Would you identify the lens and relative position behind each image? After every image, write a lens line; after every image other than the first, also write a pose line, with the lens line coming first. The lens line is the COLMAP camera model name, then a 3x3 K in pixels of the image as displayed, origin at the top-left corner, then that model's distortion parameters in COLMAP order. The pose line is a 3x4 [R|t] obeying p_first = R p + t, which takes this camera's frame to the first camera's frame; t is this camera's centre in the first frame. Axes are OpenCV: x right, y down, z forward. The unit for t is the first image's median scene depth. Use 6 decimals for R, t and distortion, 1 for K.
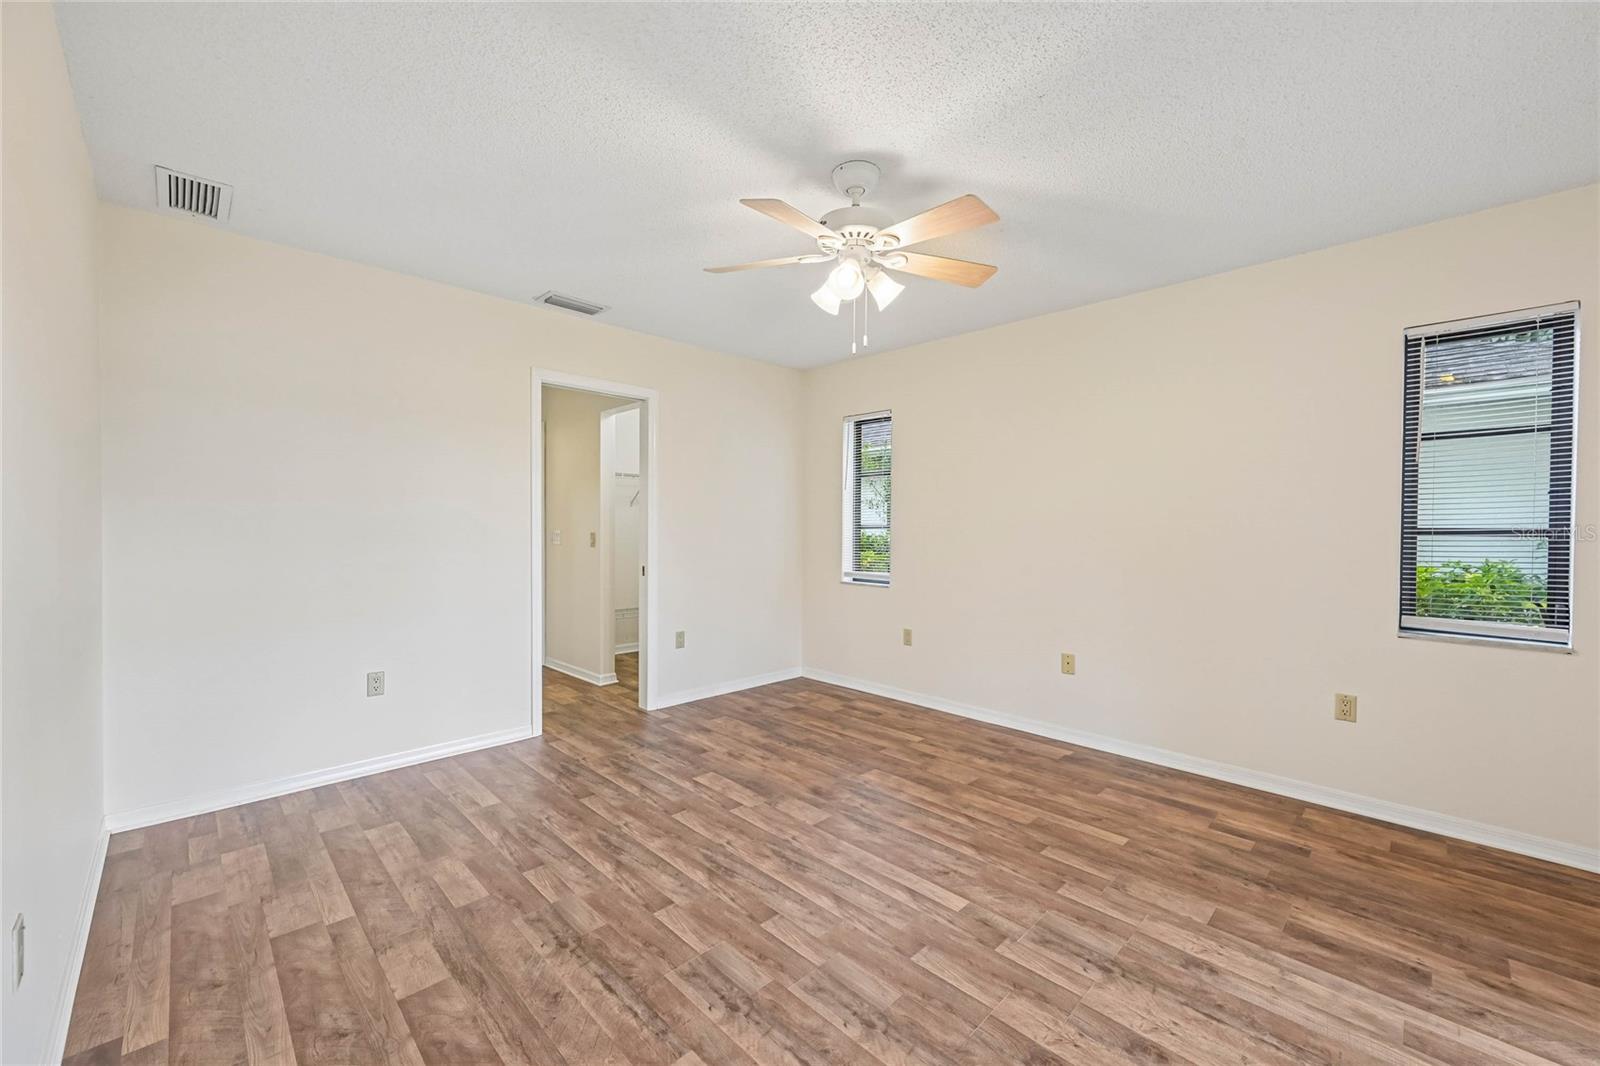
lens RADIAL K [[631.0, 0, 800.5], [0, 631.0, 531.8], [0, 0, 1]] dist [-0.000230, -0.000056]
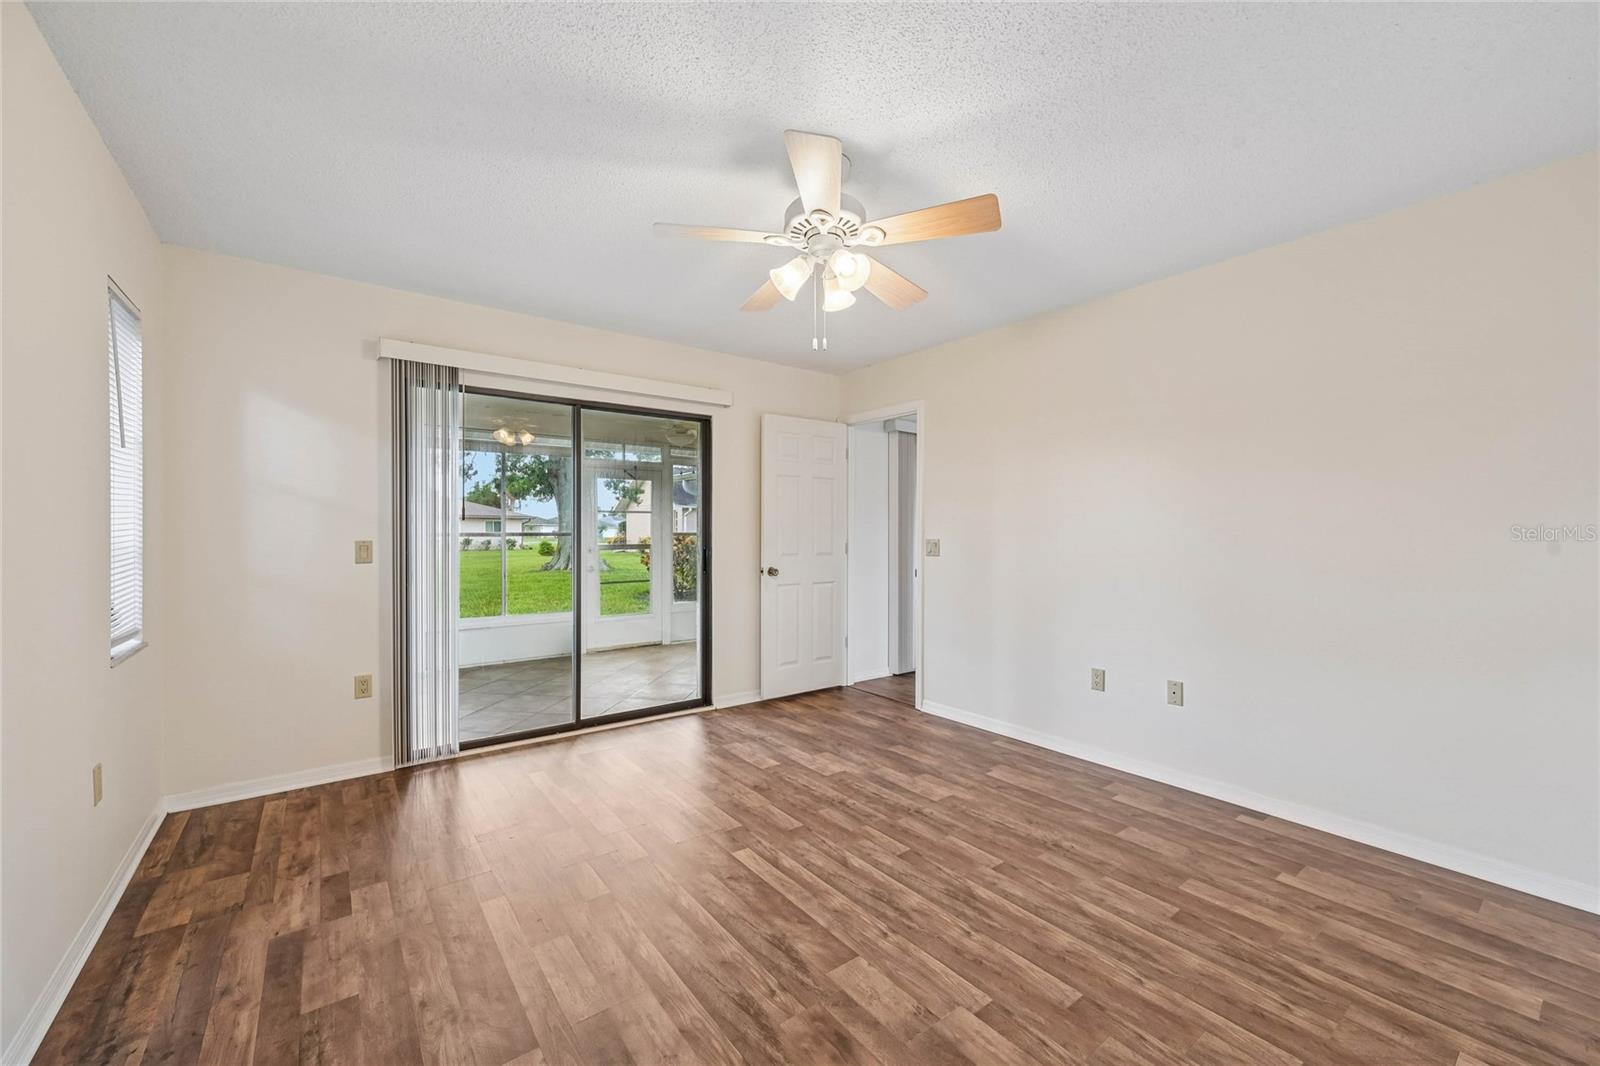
lens RADIAL K [[627.0, 0, 799.9], [0, 627.0, 544.7], [0, 0, 1]] dist [-0.000117, 0.000053]
pose [[-0.991001, -0.010307, 0.133456, -0.004431], [-0.005843, 0.999412, 0.033796, -0.018888], [-0.133725, 0.032712, -0.990478, 1.685846]]
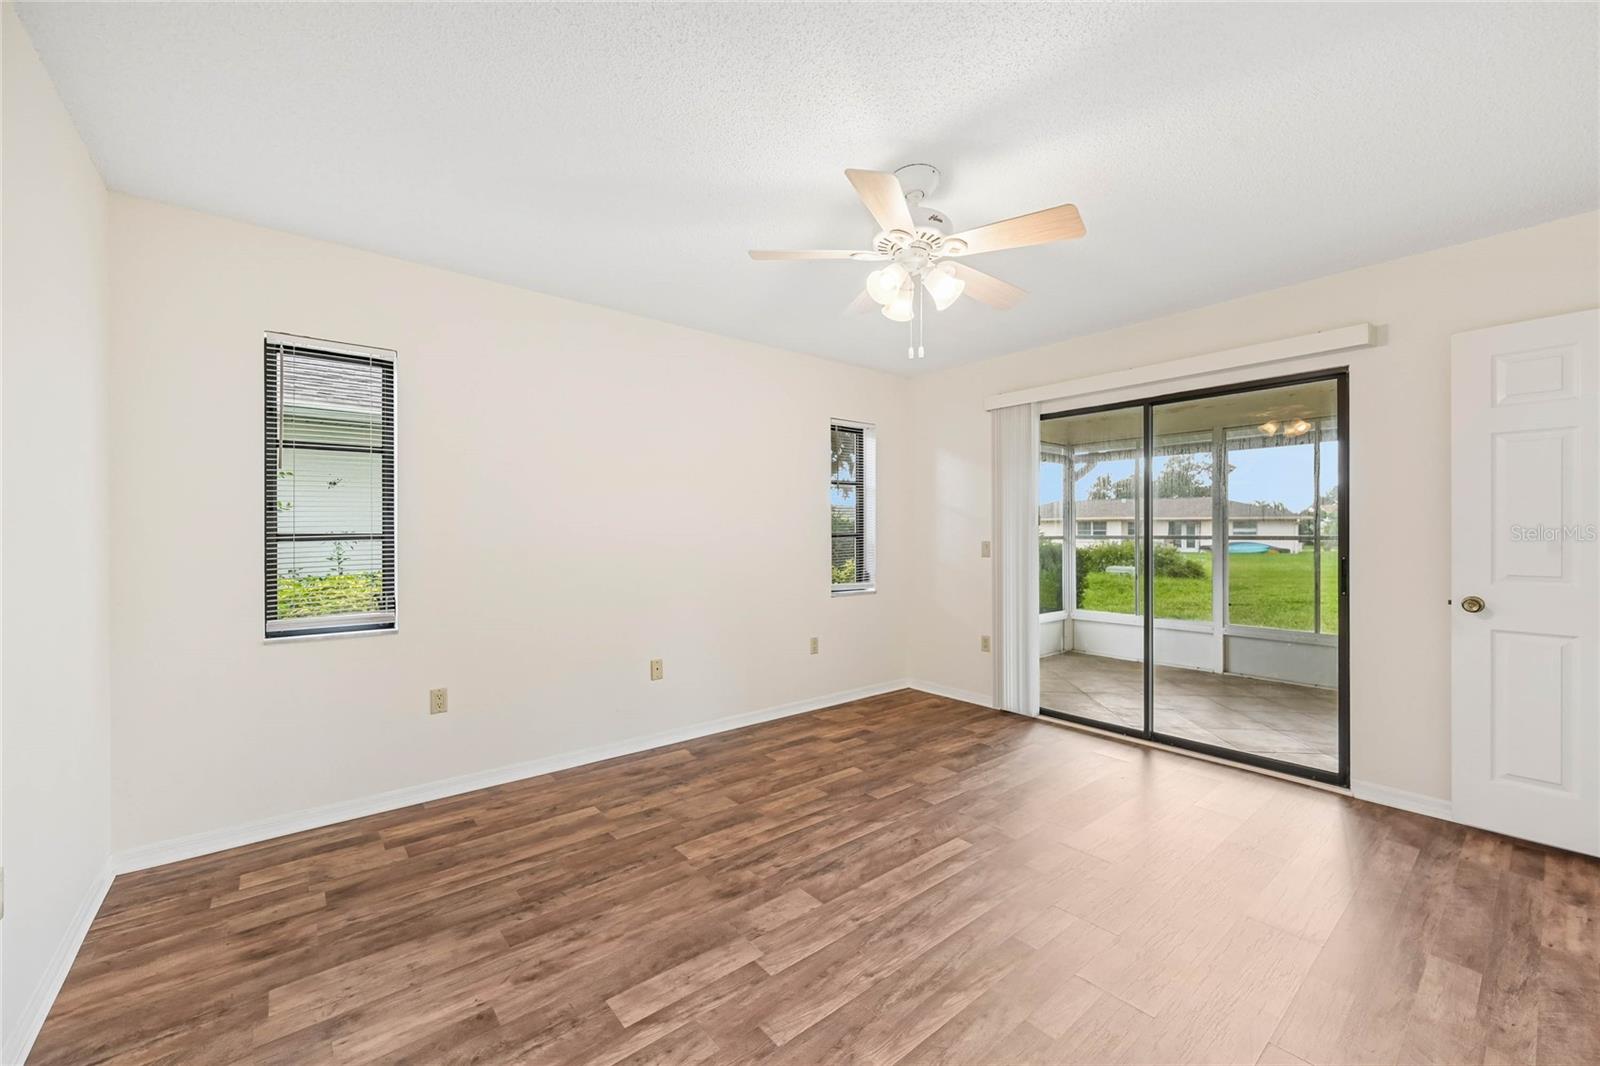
lens RADIAL K [[631.0, 0, 800.5], [0, 631.0, 531.8], [0, 0, 1]] dist [-0.000230, -0.000056]
pose [[0.090099, -0.003480, 0.995927, -0.788356], [0.013543, 0.999906, 0.002269, -0.015574], [-0.995841, 0.013283, 0.090138, 0.947155]]
